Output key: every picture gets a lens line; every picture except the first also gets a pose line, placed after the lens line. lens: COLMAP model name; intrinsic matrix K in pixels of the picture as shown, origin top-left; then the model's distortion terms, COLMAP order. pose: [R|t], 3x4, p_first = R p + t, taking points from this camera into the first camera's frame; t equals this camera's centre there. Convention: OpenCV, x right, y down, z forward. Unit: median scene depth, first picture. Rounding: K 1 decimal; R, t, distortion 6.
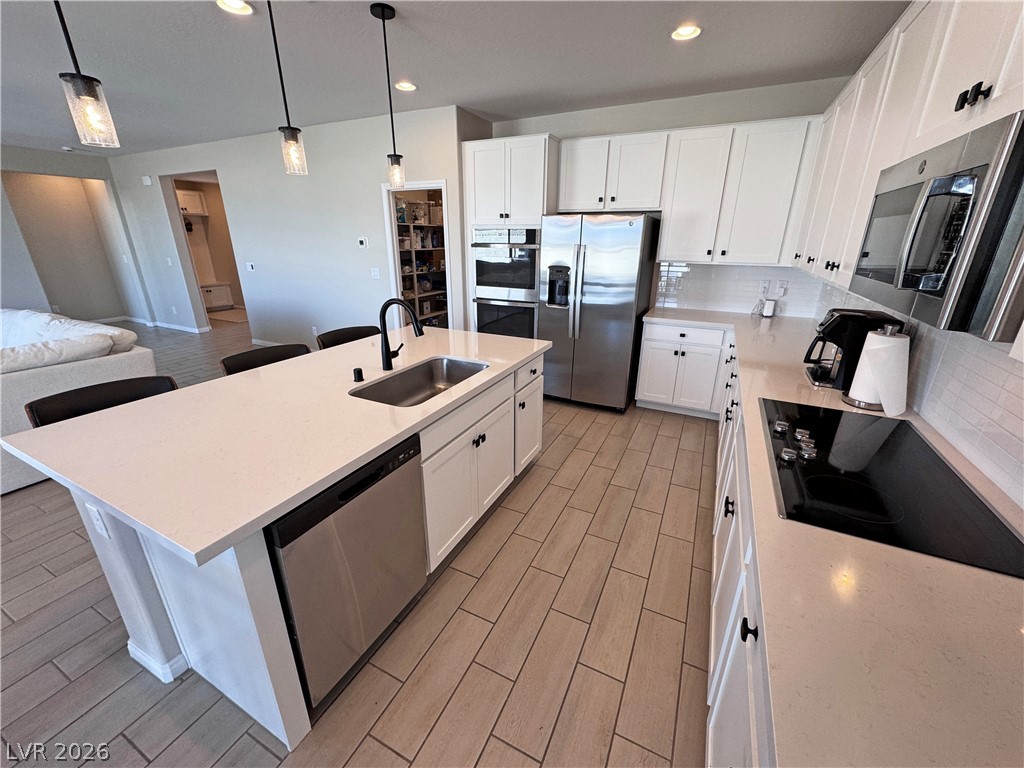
lens RADIAL K [[406.9, 0, 511.3], [0, 406.9, 379.9], [0, 0, 1]] dist [0.001588, -0.000369]
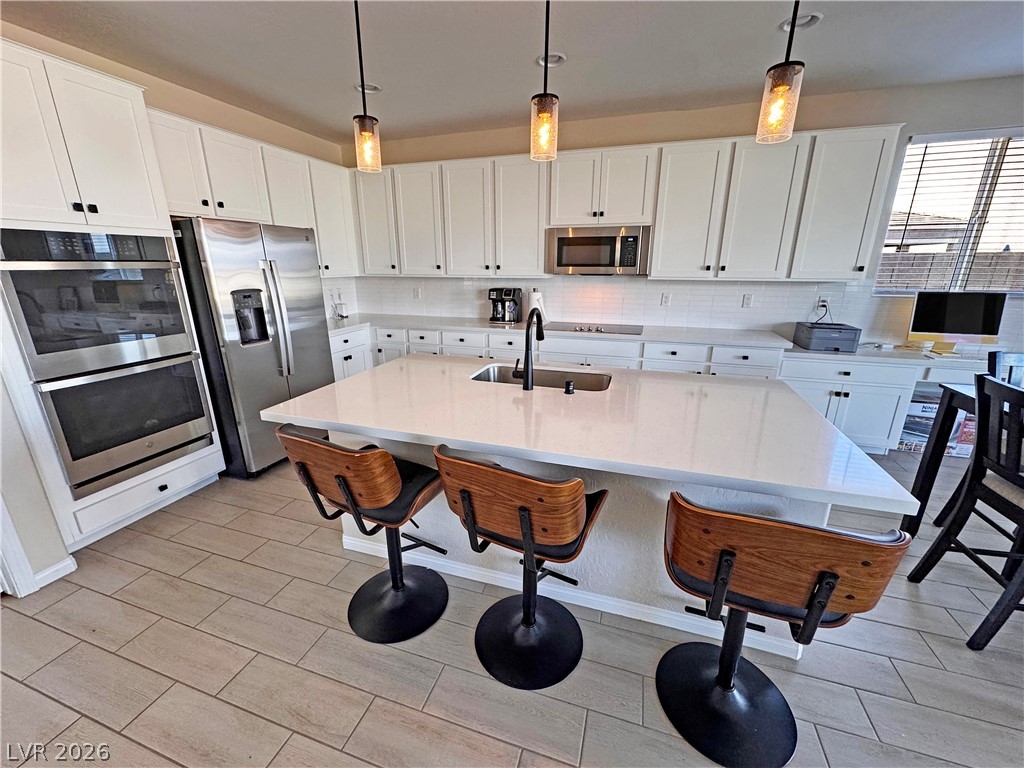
lens RADIAL K [[406.9, 0, 514.5], [0, 406.9, 383.7], [0, 0, 1]] dist [0.001588, -0.000369]
pose [[-0.154798, -0.286711, 0.945428, -0.912403], [0.329231, 0.887292, 0.322987, -0.268262], [-0.931474, 0.361262, -0.042956, 0.829593]]
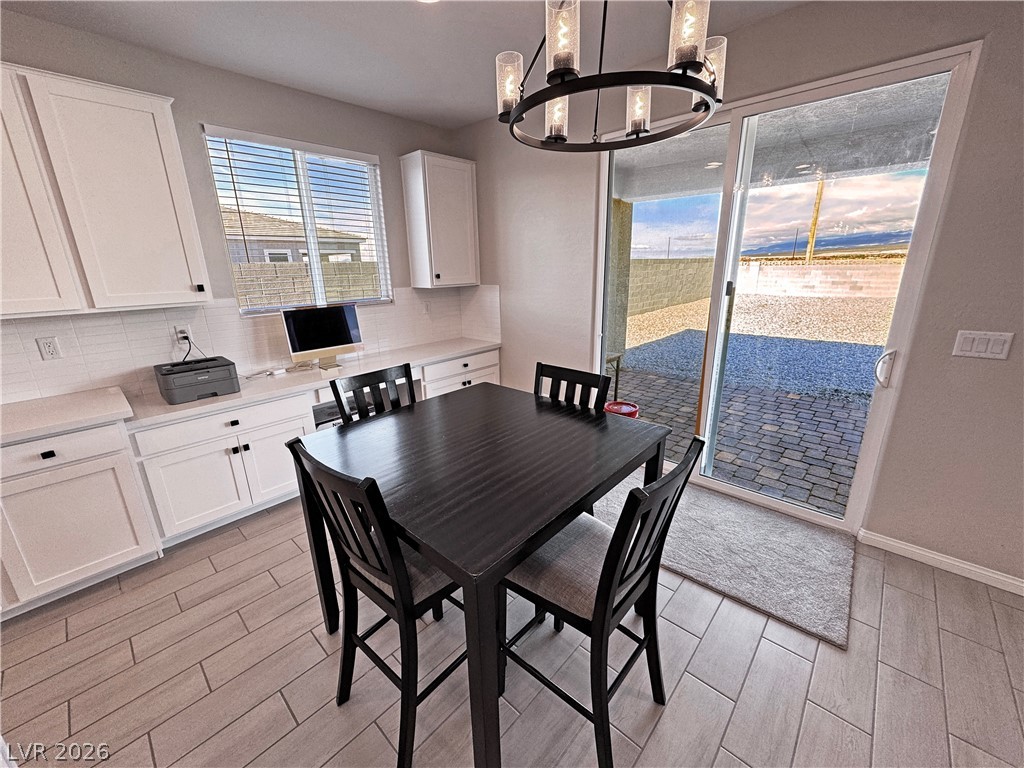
lens RADIAL K [[406.9, 0, 511.6], [0, 406.9, 383.1], [0, 0, 1]] dist [0.001588, -0.000369]
pose [[-0.958921, -0.063678, 0.276435, -0.782189], [0.110974, 0.812610, 0.572145, -0.127701], [-0.261066, 0.579319, -0.772162, 0.386026]]
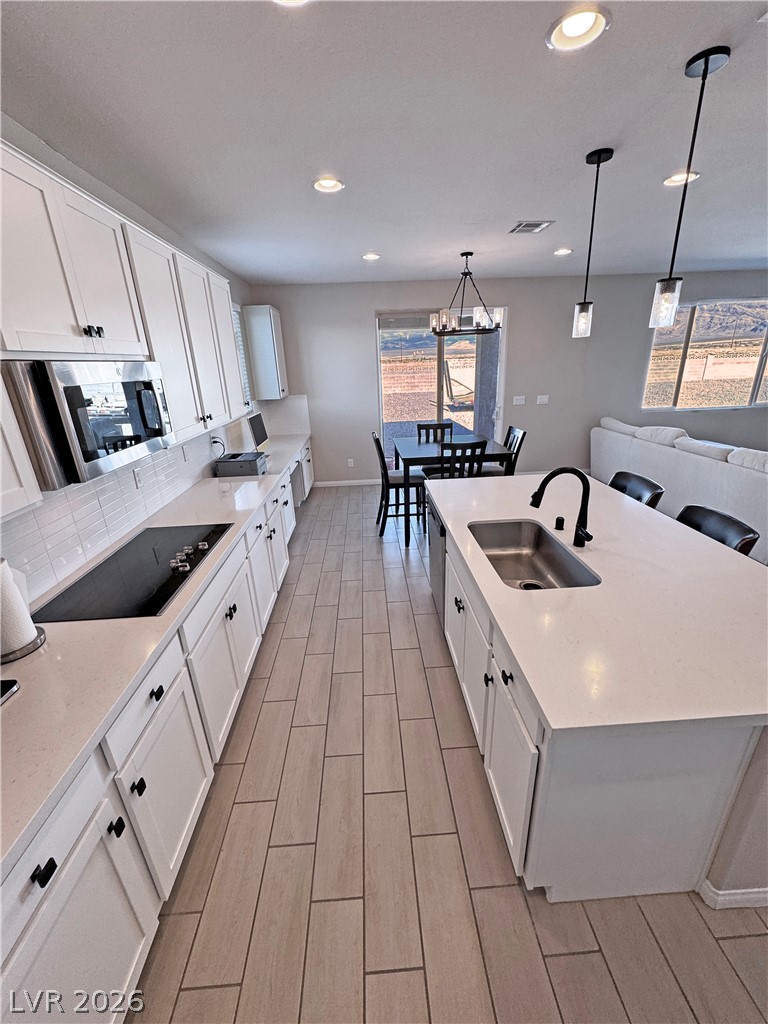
lens RADIAL K [[406.9, 0, 380.3], [0, 406.9, 513.9], [0, 0, 1]] dist [0.001588, -0.000369]
pose [[-0.874679, 0.197405, -0.442683, 0.345361], [-0.127512, 0.787423, 0.603080, -0.428405], [0.467630, 0.583949, -0.663571, 1.037851]]
